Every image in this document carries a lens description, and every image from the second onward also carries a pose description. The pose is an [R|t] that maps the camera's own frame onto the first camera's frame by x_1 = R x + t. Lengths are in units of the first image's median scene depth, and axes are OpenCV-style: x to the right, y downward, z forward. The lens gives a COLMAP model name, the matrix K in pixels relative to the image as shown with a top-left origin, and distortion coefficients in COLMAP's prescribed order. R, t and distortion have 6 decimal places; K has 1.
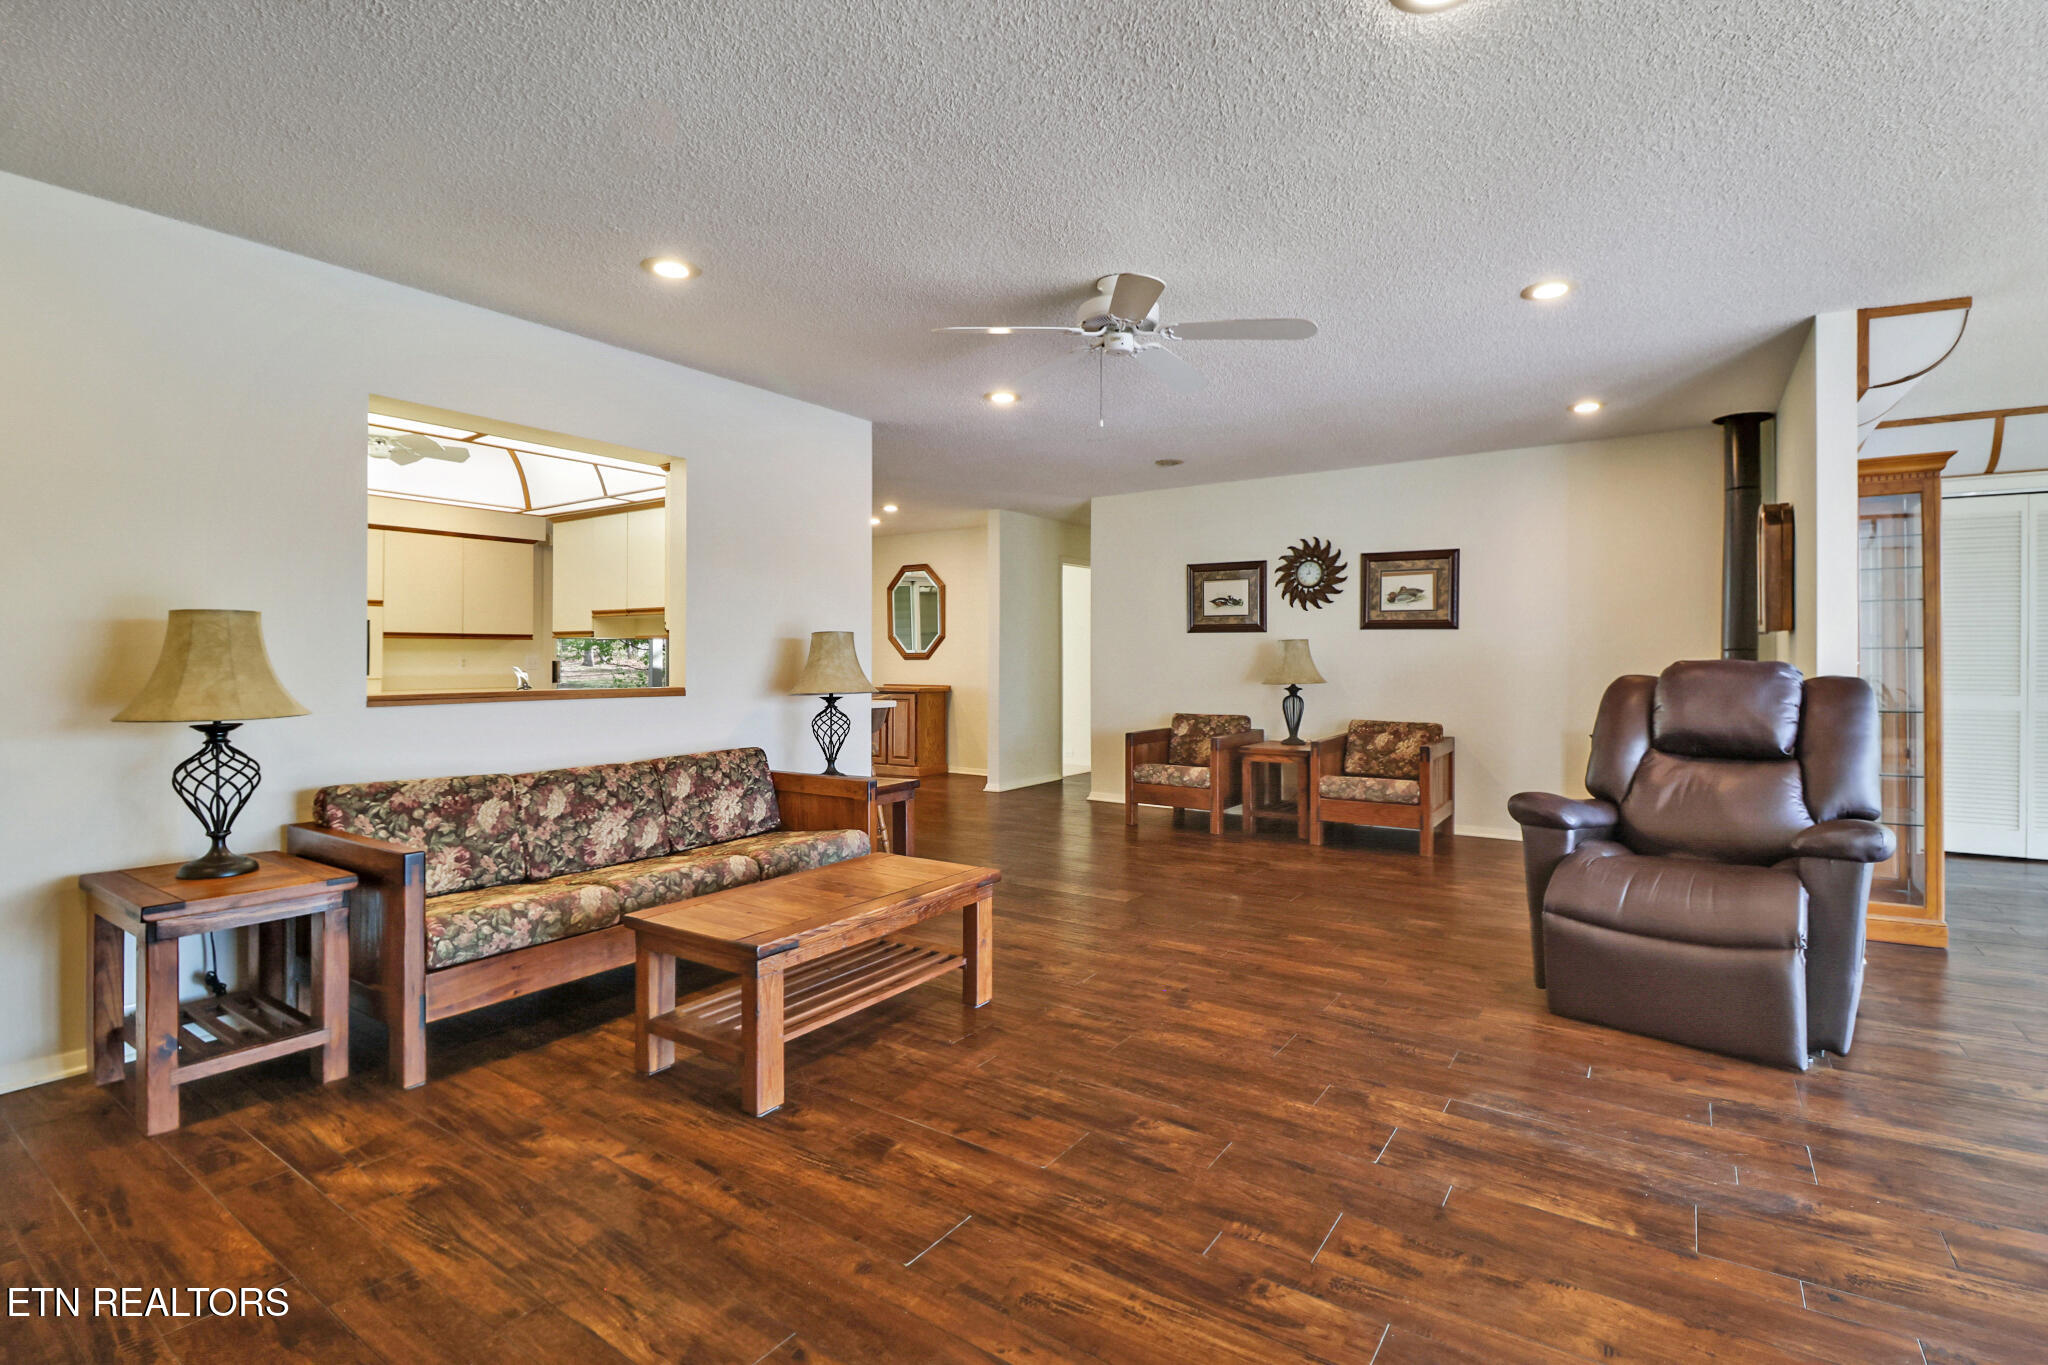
lens RADIAL K [[937.9, 0, 1018.5], [0, 937.9, 652.3], [0, 0, 1]] dist [-0.011522, -0.000652]
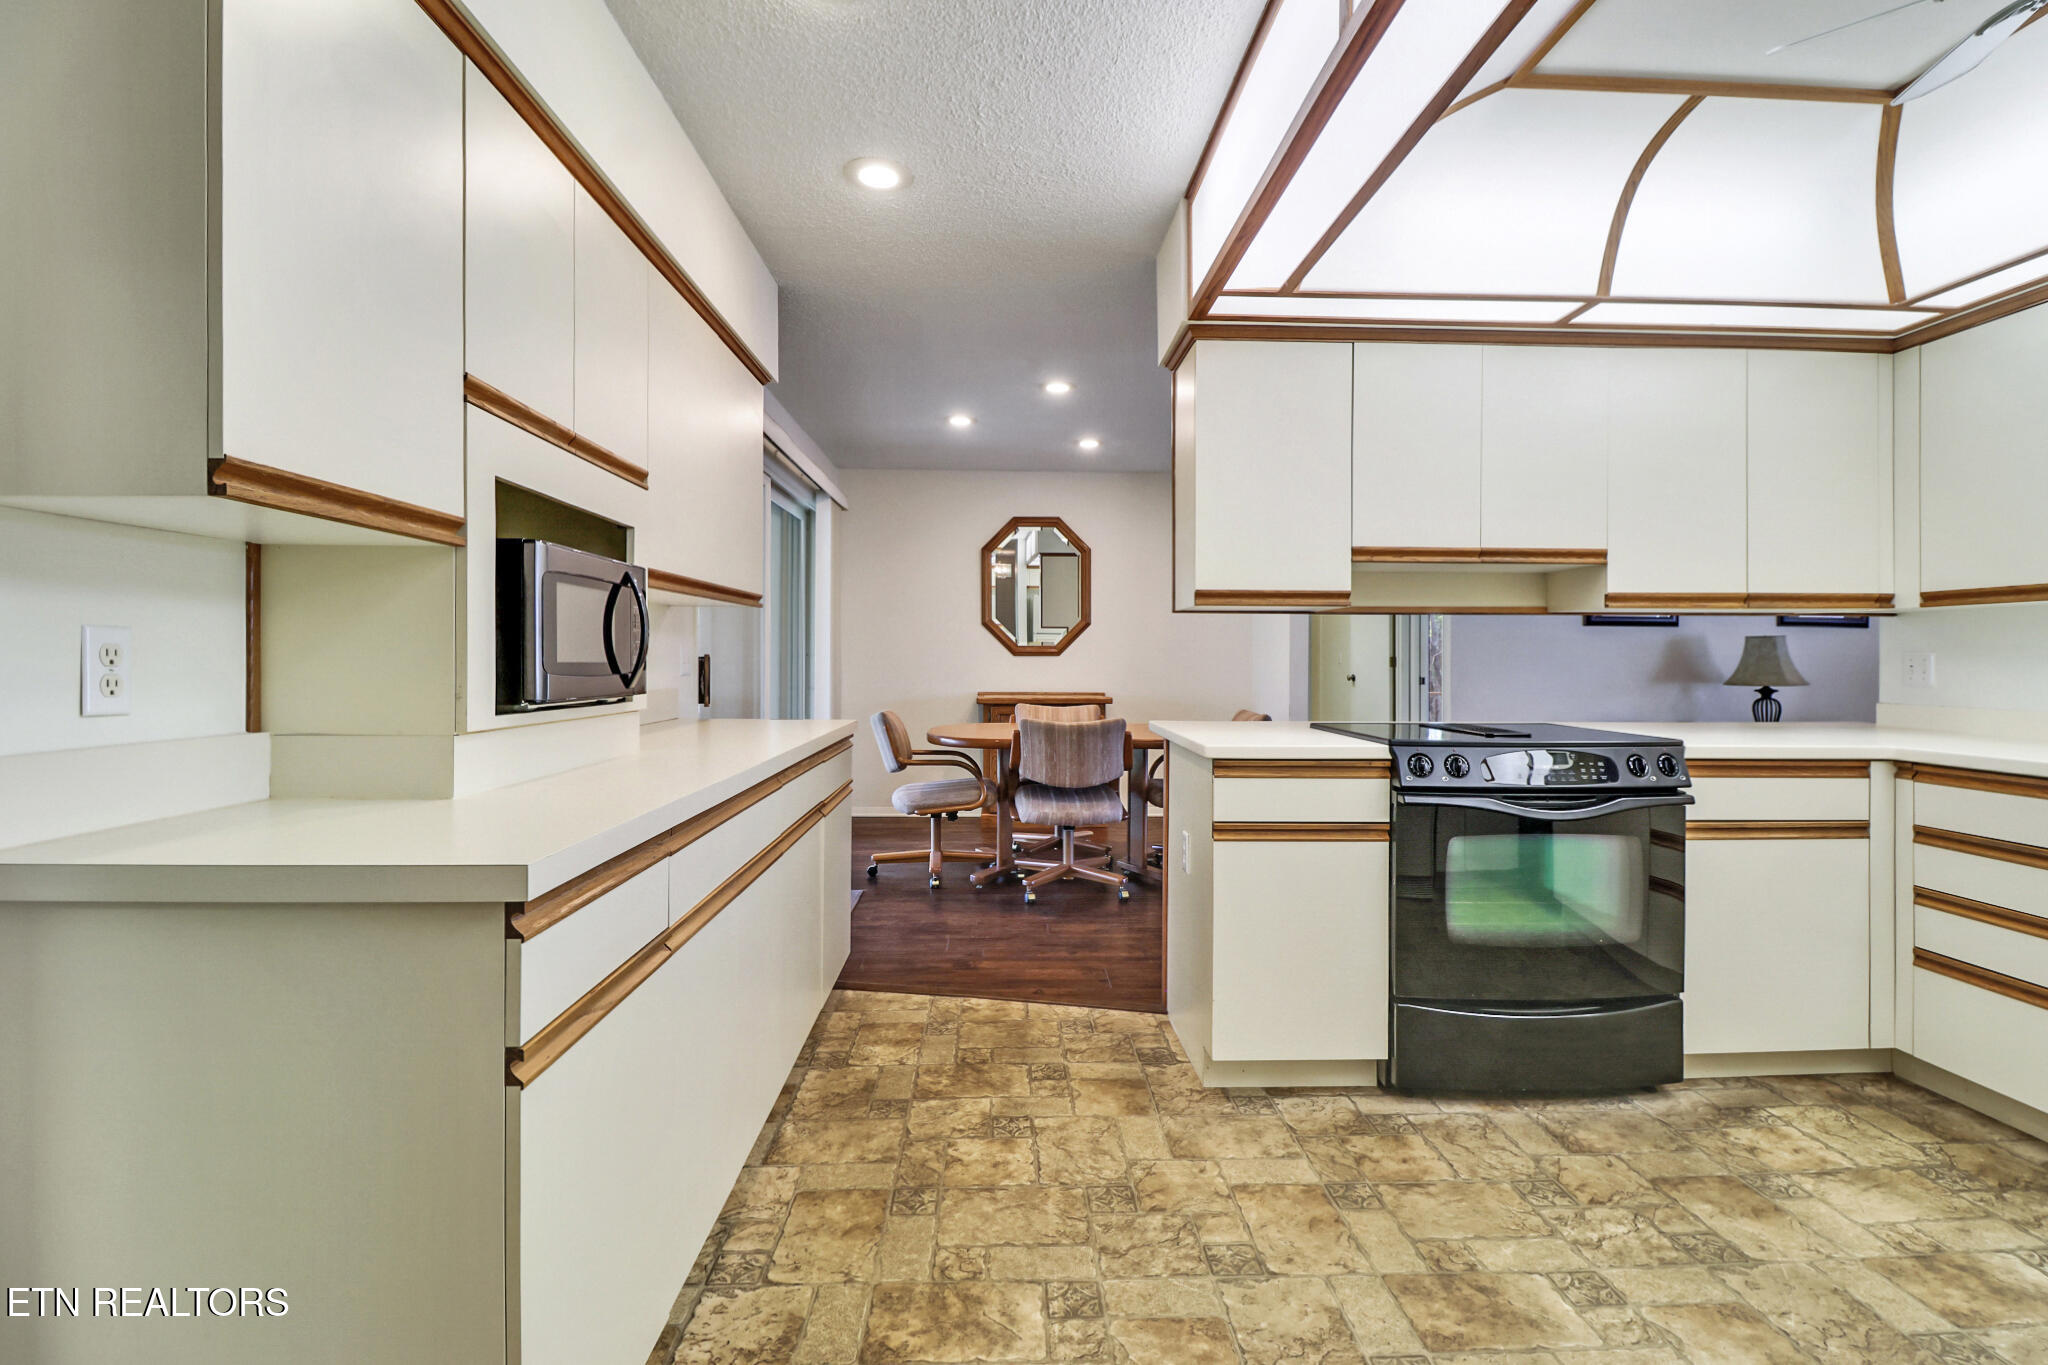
lens RADIAL K [[937.9, 0, 1018.5], [0, 937.9, 652.3], [0, 0, 1]] dist [-0.011522, -0.000652]
pose [[0.807405, 0.005982, 0.589967, -0.553822], [-0.008309, 0.999965, 0.001233, 0.004767], [-0.589939, -0.005898, 0.807426, 0.478101]]
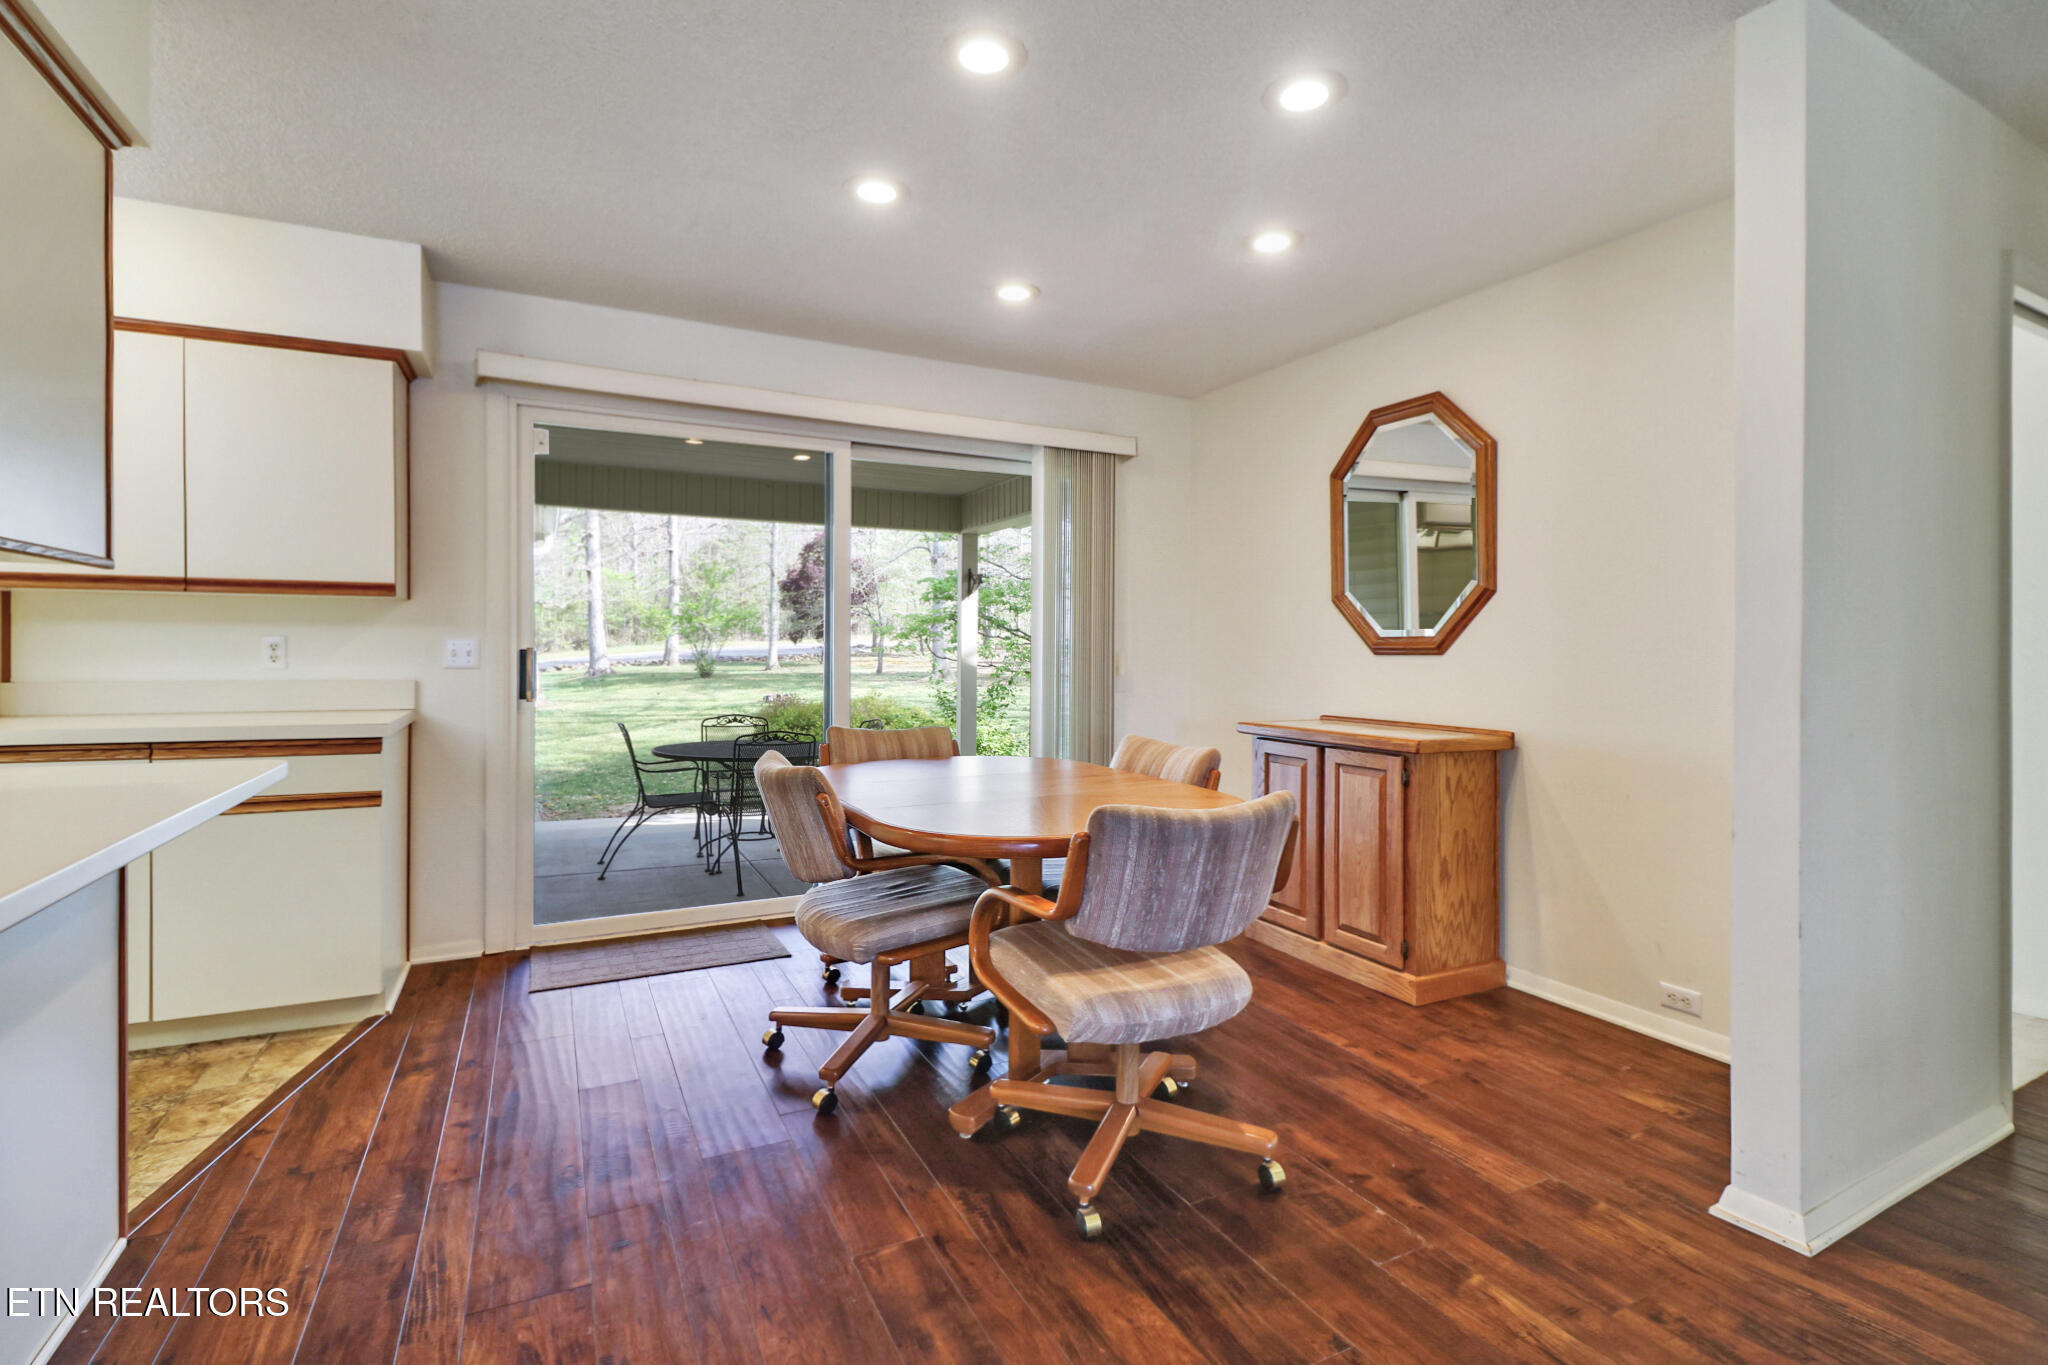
lens RADIAL K [[937.9, 0, 1018.5], [0, 937.9, 652.3], [0, 0, 1]] dist [-0.011522, -0.000652]
pose [[0.876731, 0.001693, -0.480978, -0.068619], [0.003243, 0.999950, 0.009432, 0.002746], [0.480970, -0.009829, 0.876682, 0.629885]]
